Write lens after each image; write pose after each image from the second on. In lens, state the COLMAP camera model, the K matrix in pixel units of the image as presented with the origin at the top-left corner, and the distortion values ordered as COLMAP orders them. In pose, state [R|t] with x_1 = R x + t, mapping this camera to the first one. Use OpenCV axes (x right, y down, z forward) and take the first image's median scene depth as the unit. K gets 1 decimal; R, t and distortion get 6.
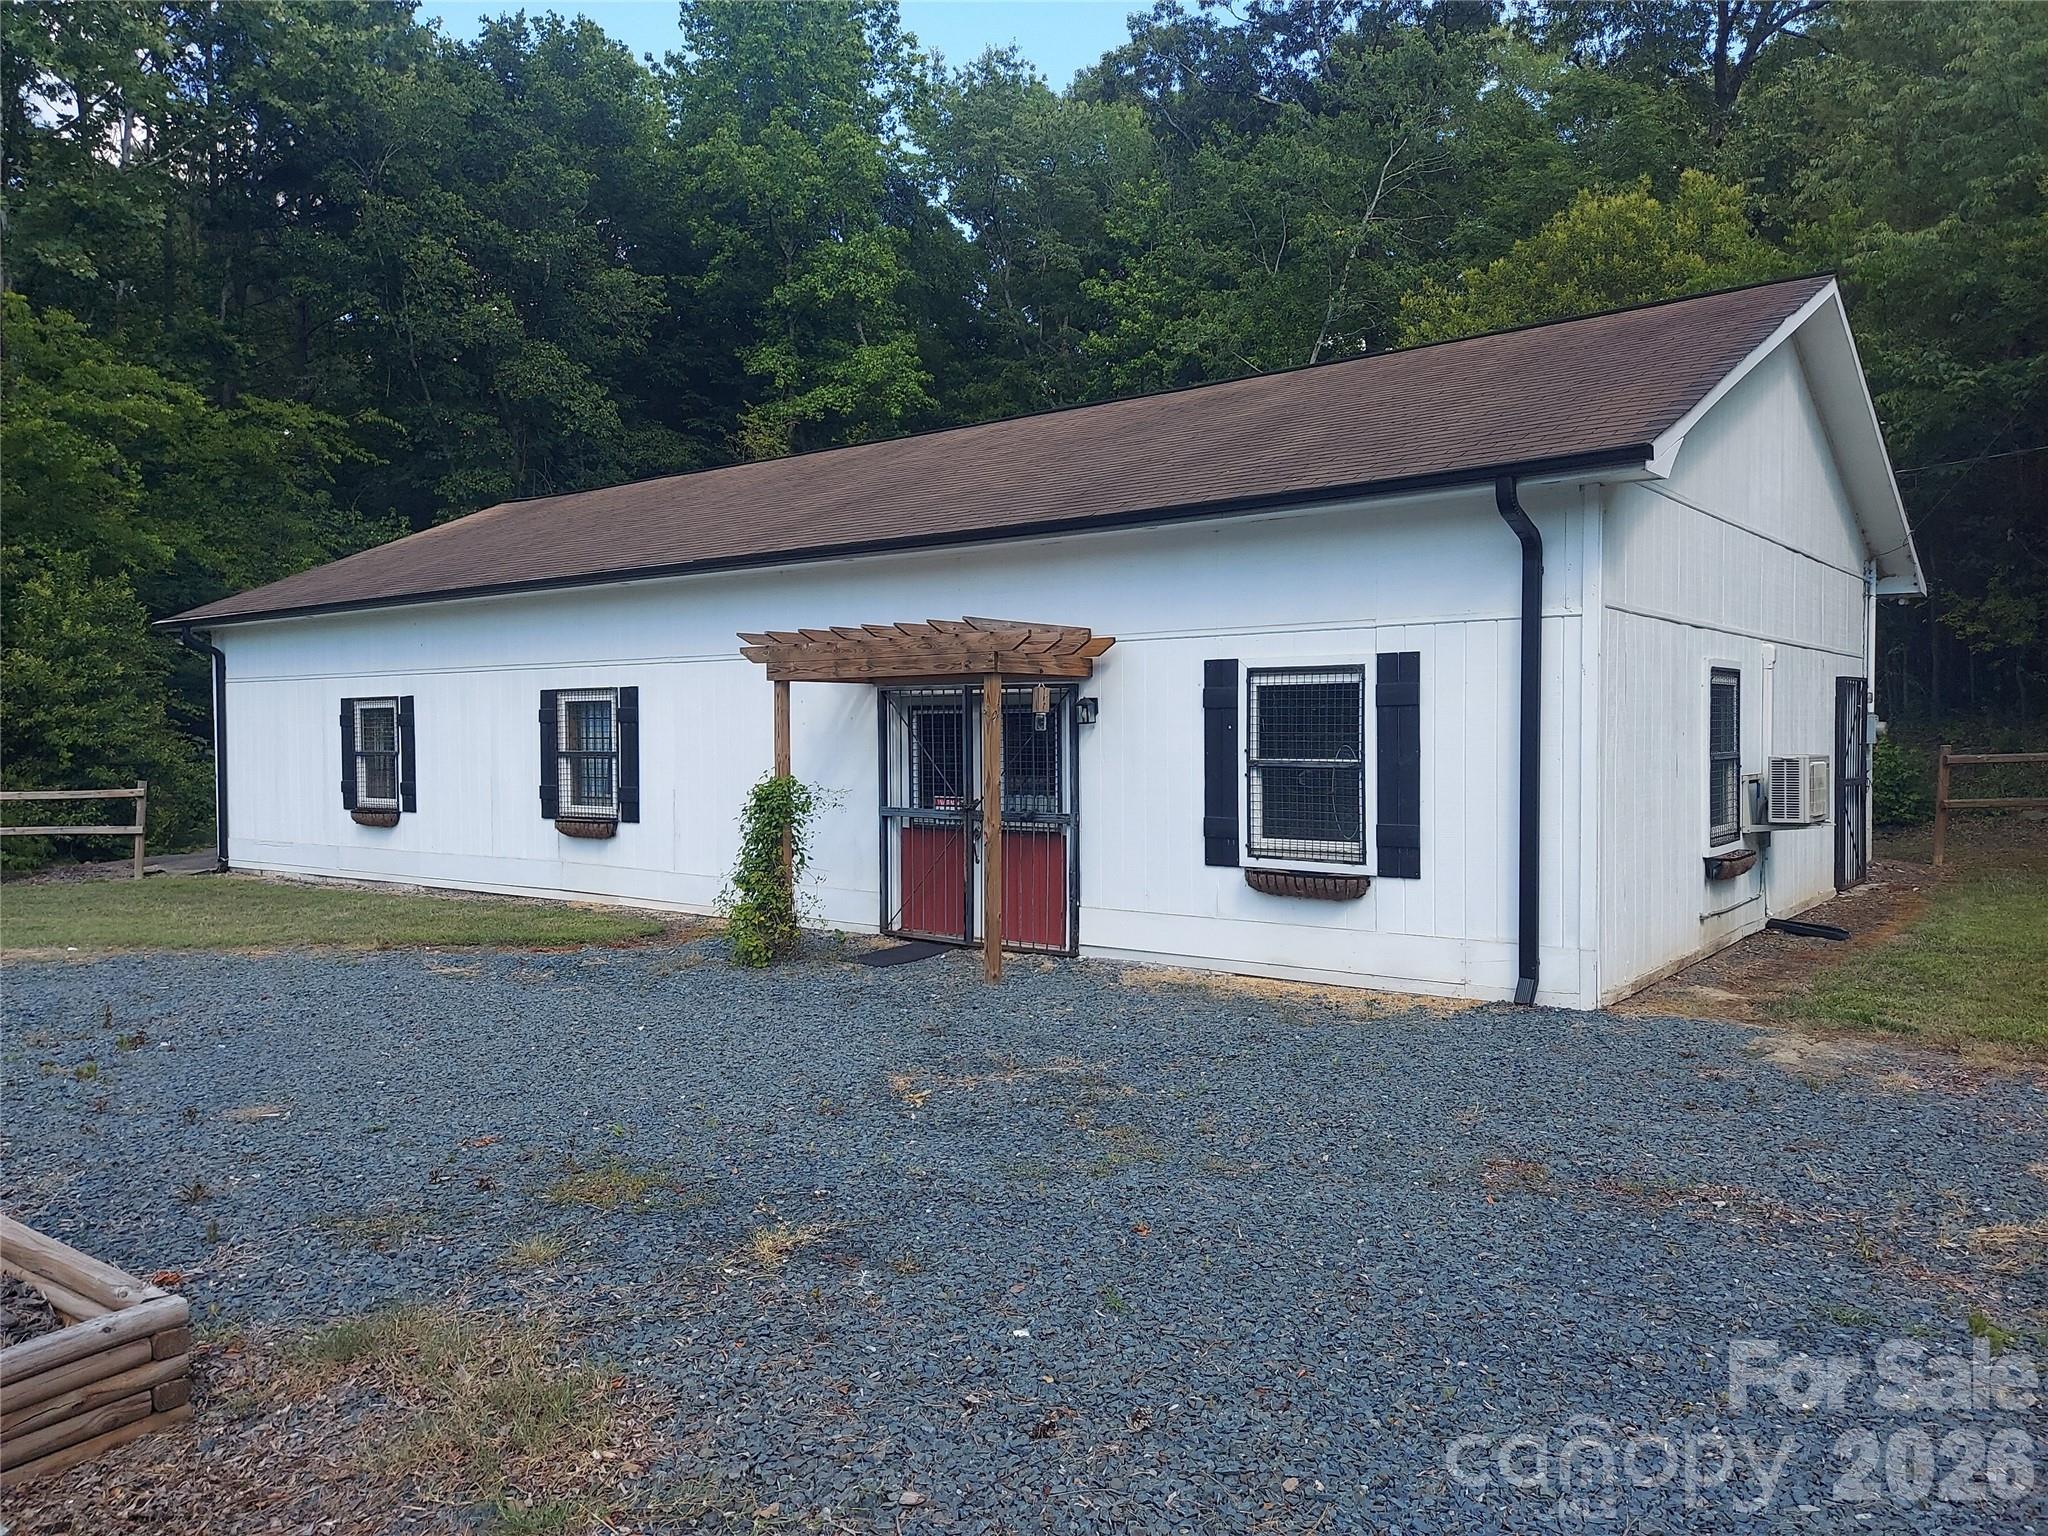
lens RADIAL K [[1486.1, 0, 1032.1], [0, 1486.1, 761.5], [0, 0, 1]] dist [0.045556, -0.034790]
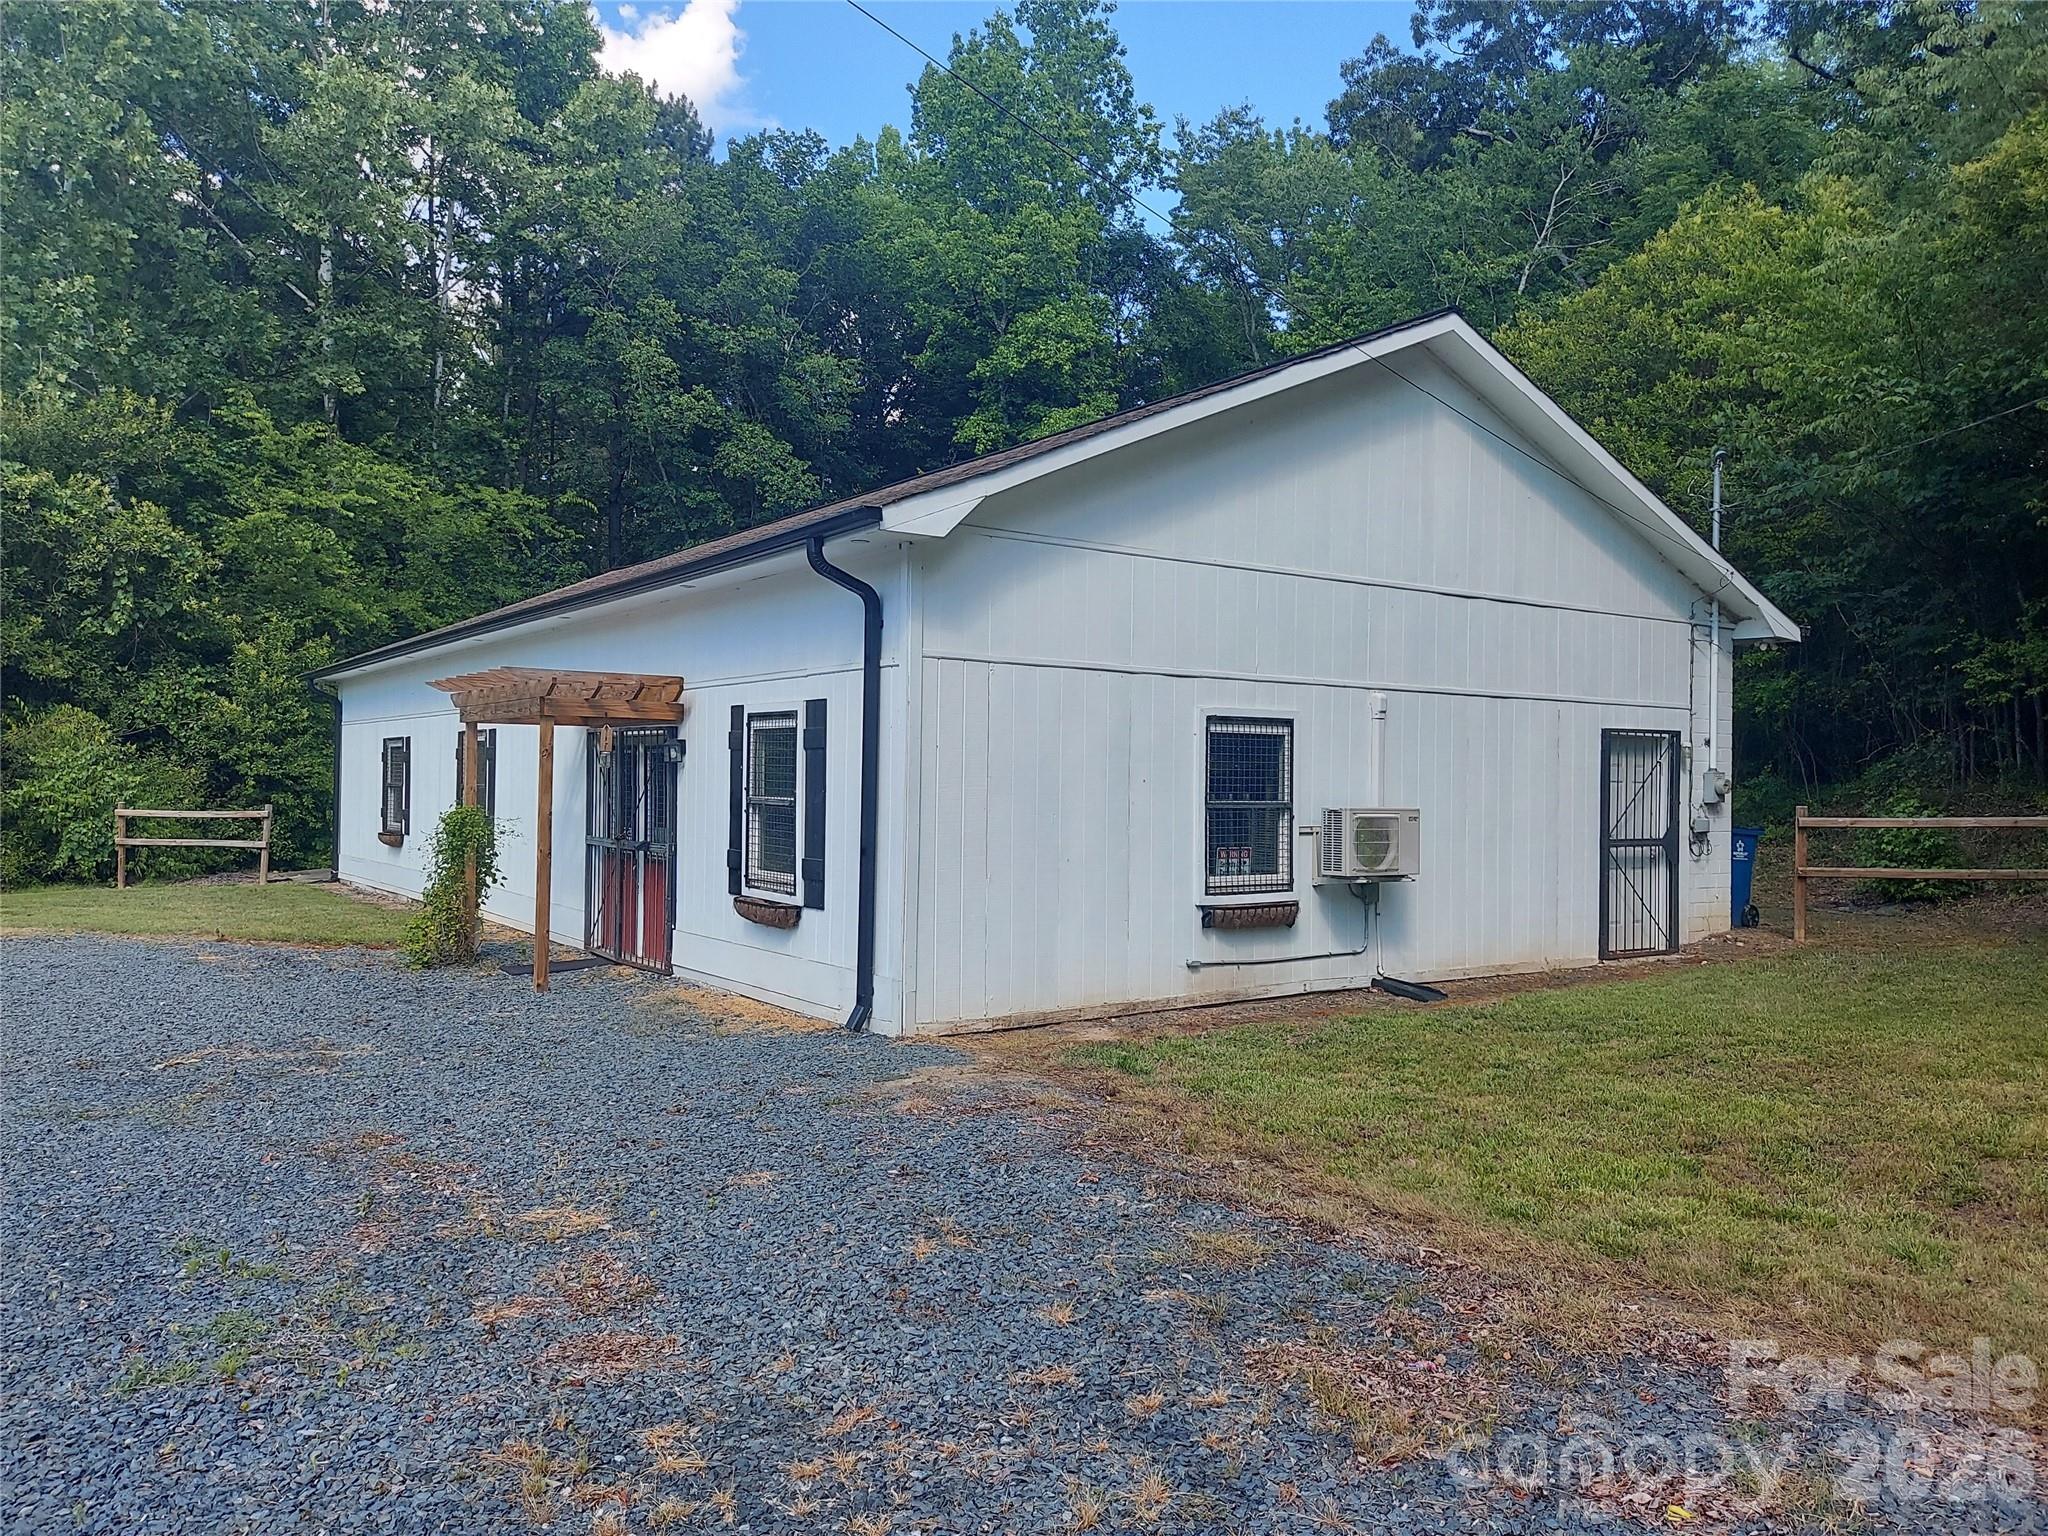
lens RADIAL K [[1486.1, 0, 1036.9], [0, 1486.1, 775.8], [0, 0, 1]] dist [0.045556, -0.034790]
pose [[0.956736, 0.016565, -0.290484, 0.326428], [-0.023838, 0.999484, -0.021516, 0.000777], [0.289978, 0.027510, 0.956638, 0.007763]]
